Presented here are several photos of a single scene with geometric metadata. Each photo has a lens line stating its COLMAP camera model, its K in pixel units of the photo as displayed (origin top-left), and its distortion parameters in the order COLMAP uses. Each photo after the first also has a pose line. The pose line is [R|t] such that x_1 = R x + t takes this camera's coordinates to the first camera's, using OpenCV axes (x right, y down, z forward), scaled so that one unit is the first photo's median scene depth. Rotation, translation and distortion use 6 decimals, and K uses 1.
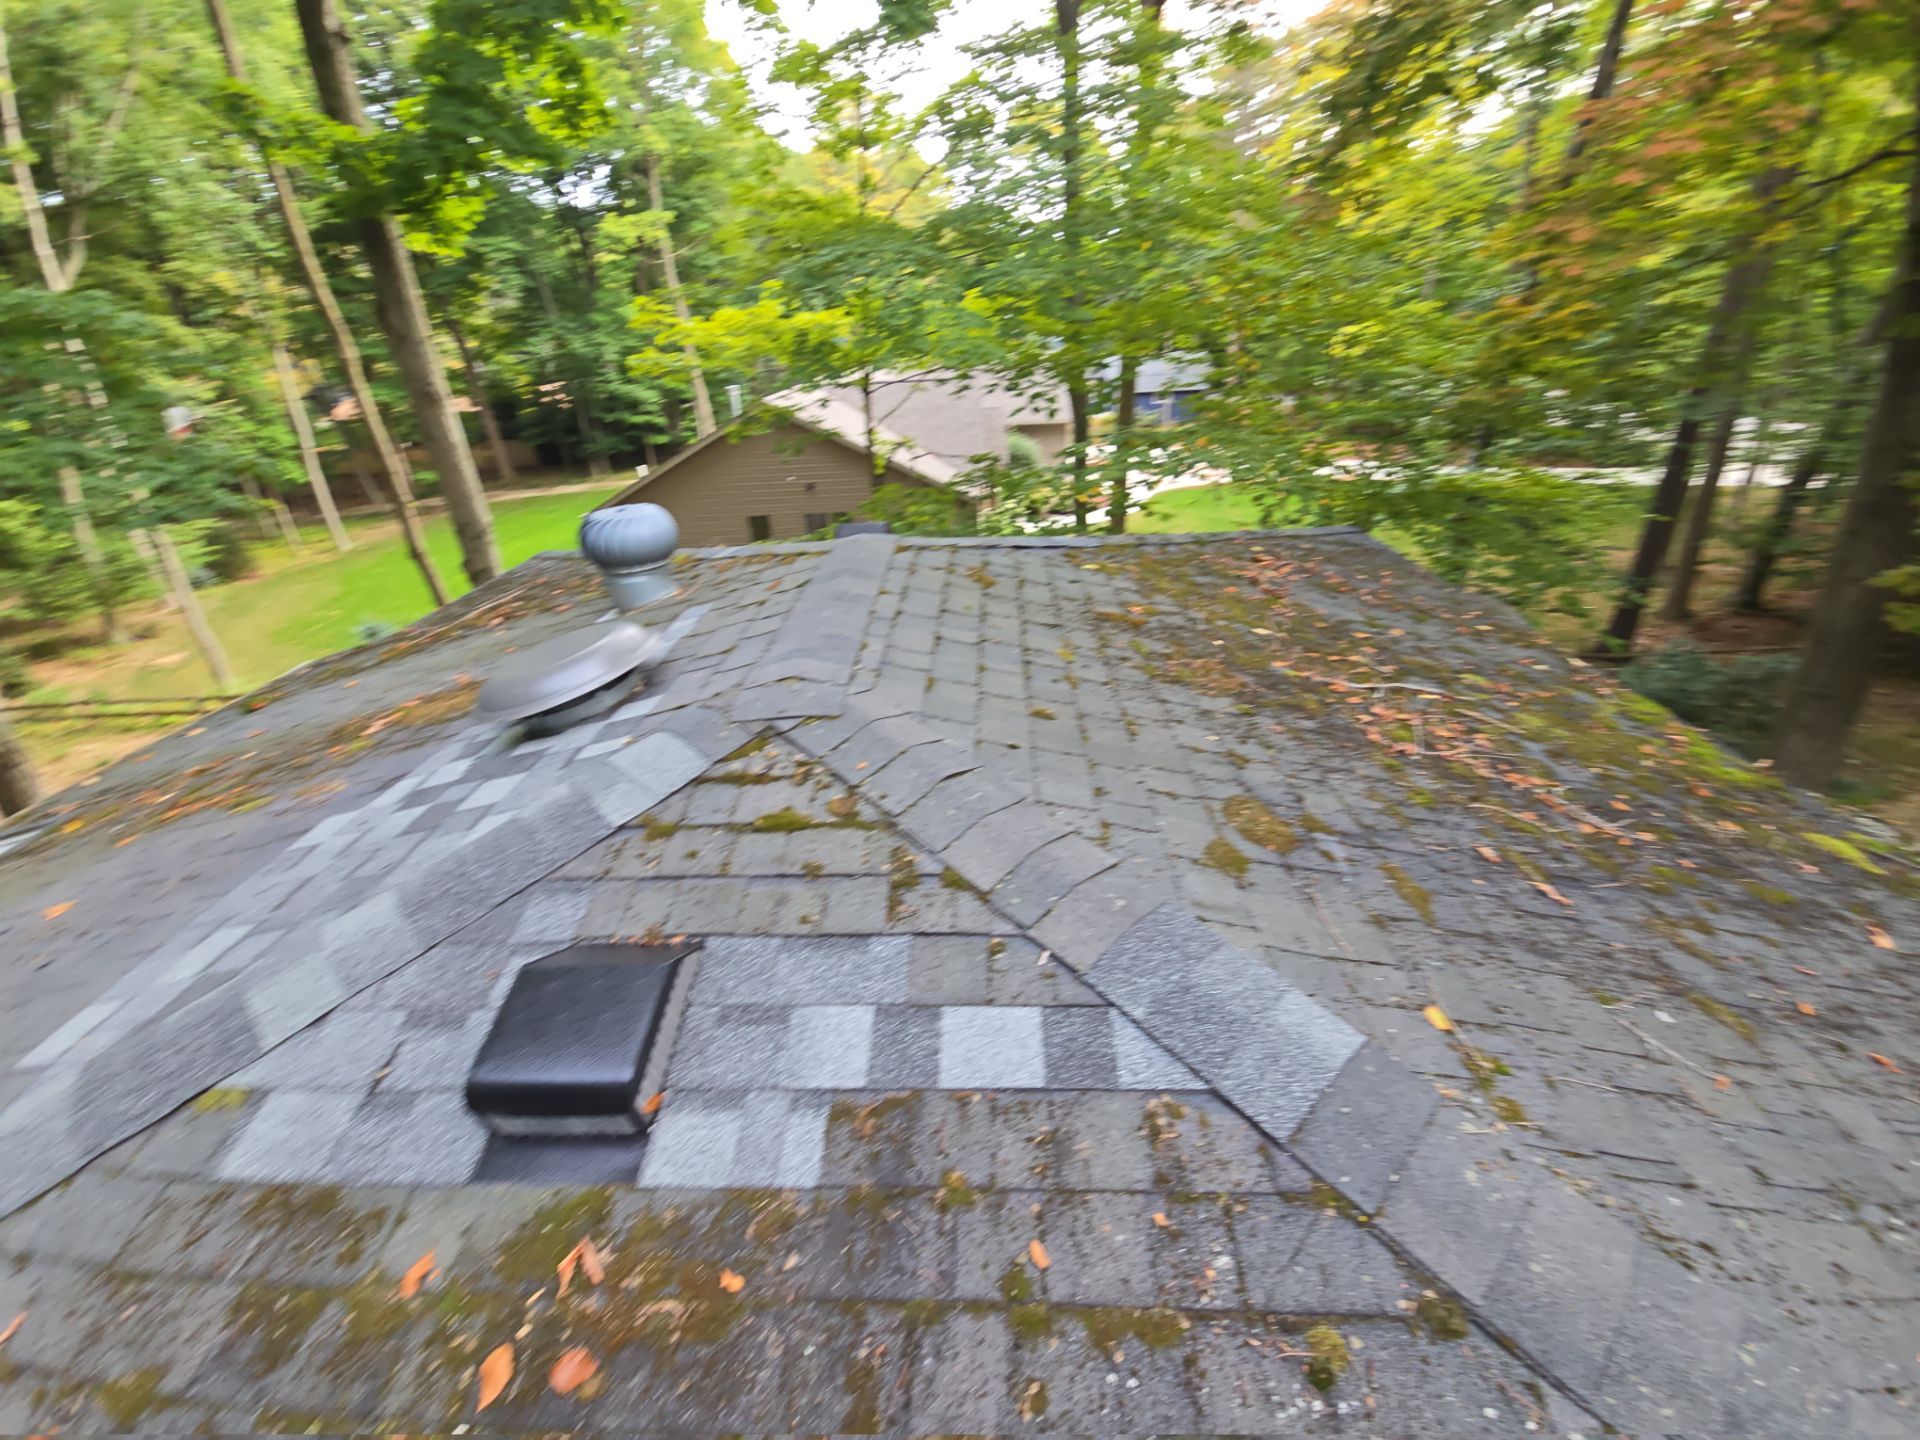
lens RADIAL K [[776.1, 0, 966.8], [0, 776.1, 729.5], [0, 0, 1]] dist [-0.002320, -0.003998]
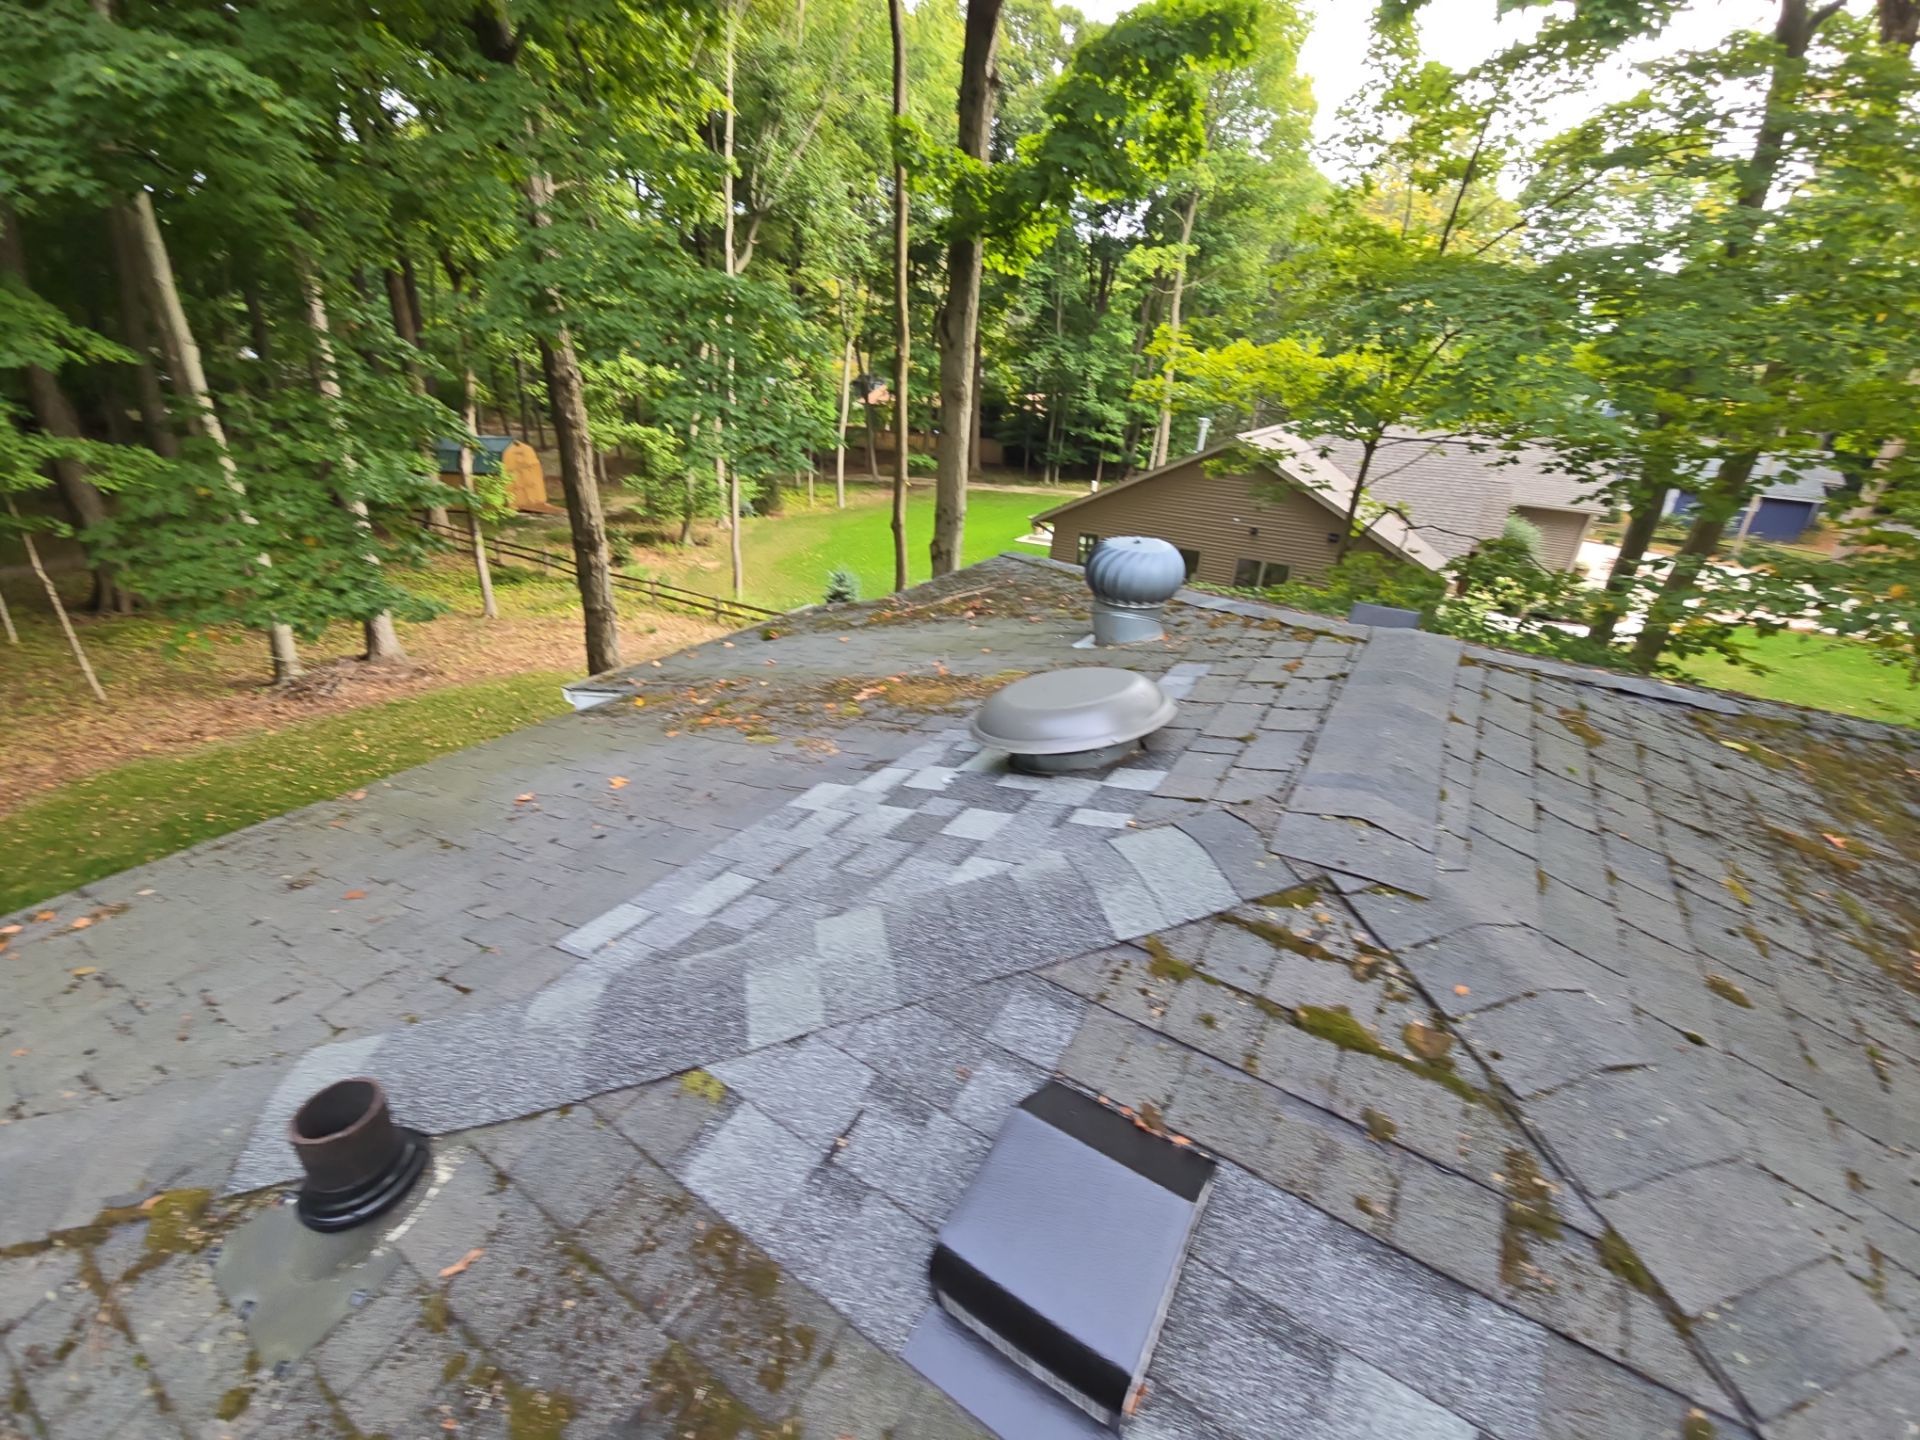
lens RADIAL K [[775.5, 0, 949.7], [0, 775.5, 714.8], [0, 0, 1]] dist [0.000969, -0.005626]
pose [[0.851890, 0.291741, -0.434938, -0.136219], [-0.312366, 0.949628, 0.025161, -0.029086], [0.420370, 0.114425, 0.900109, 0.063724]]
